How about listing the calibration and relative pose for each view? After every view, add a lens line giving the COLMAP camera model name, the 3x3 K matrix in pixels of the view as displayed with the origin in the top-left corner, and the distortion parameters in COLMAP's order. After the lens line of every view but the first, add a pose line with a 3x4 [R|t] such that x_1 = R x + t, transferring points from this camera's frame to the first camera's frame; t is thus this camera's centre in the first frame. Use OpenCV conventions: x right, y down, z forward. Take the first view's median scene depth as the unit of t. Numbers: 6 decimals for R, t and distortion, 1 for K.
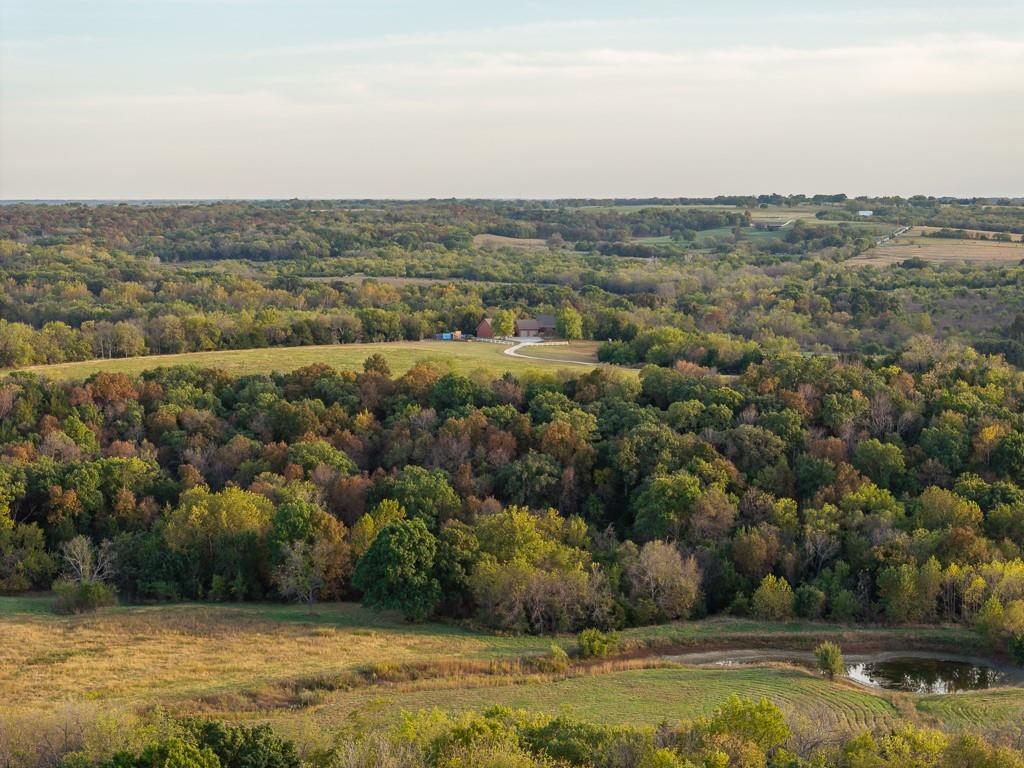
lens RADIAL K [[2127.1, 0, 512.0], [0, 2127.1, 384.0], [0, 0, 1]] dist [-0.087945, 0.452463]
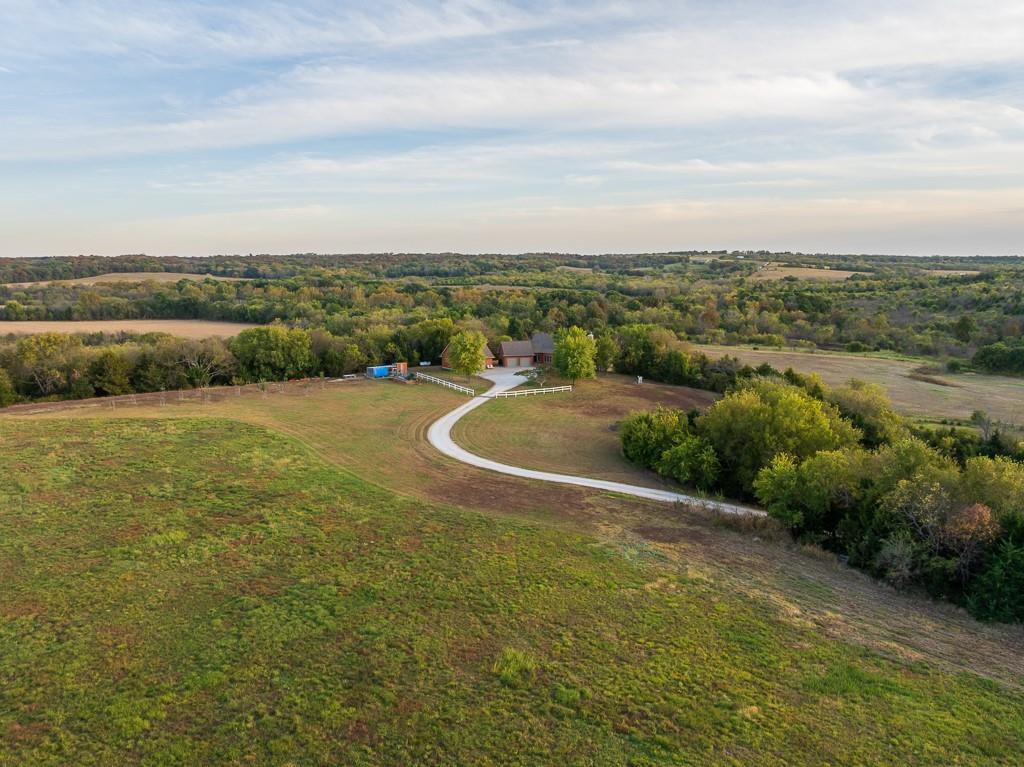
lens RADIAL K [[753.6, 0, 512.0], [0, 753.6, 383.5], [0, 0, 1]] dist [-0.007882, -0.003031]
pose [[0.995408, 0.014720, -0.094583, 0.011479], [-0.007401, 0.996983, 0.077265, -0.014186], [0.095435, -0.076210, 0.992514, 0.302468]]
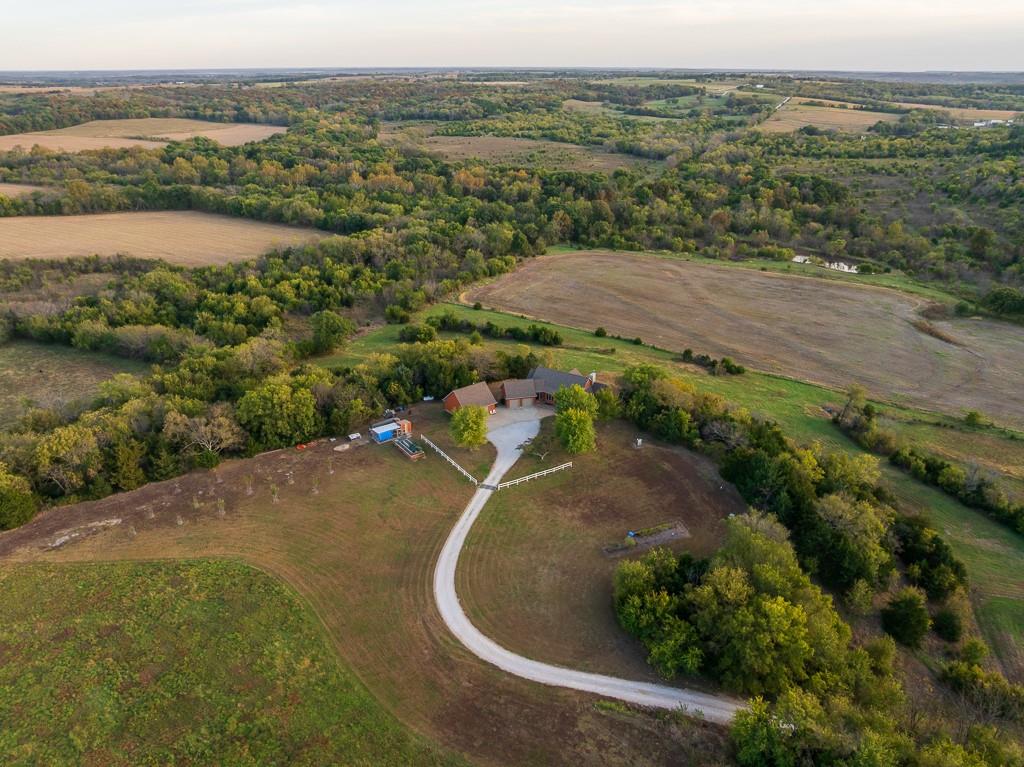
lens RADIAL K [[753.6, 0, 512.0], [0, 753.6, 383.5], [0, 0, 1]] dist [-0.007882, -0.003031]
pose [[0.994804, 0.043044, -0.092261, 0.010921], [-0.012601, 0.951316, 0.307958, -0.042116], [0.101025, -0.305196, 0.946916, 0.306740]]
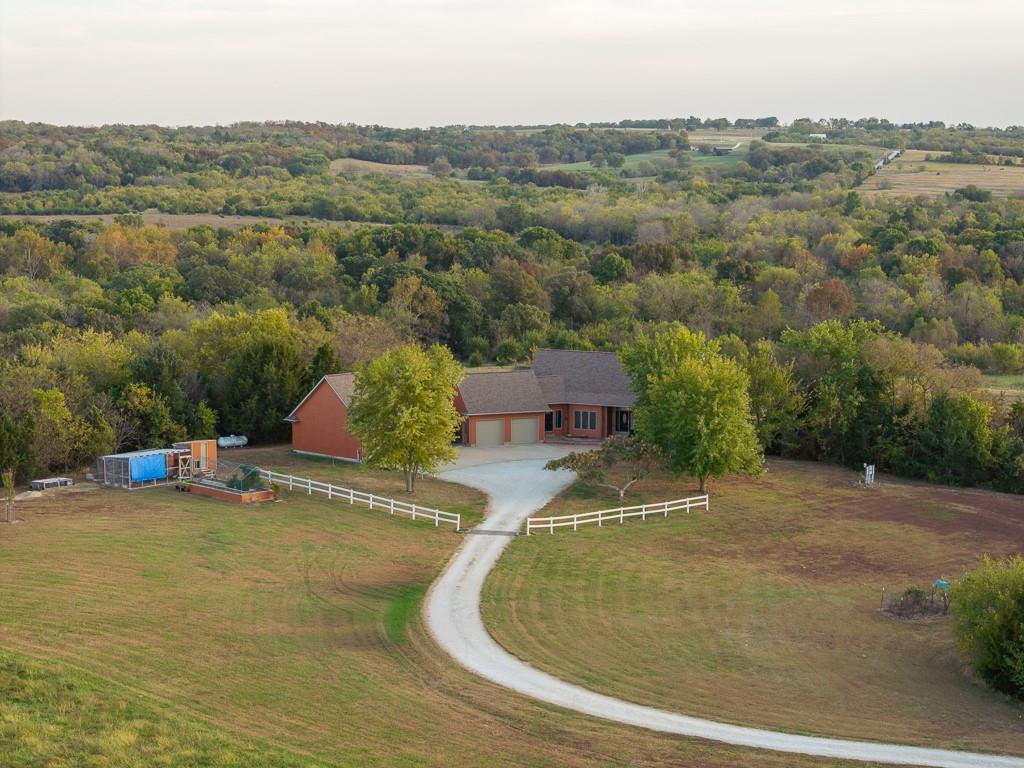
lens RADIAL K [[2127.1, 0, 512.0], [0, 2127.1, 384.0], [0, 0, 1]] dist [-0.087945, 0.452463]
pose [[0.997962, -0.005437, 0.063578, -0.002799], [0.003661, 0.999601, 0.028015, -0.014325], [-0.063705, -0.027725, 0.997584, 0.302610]]
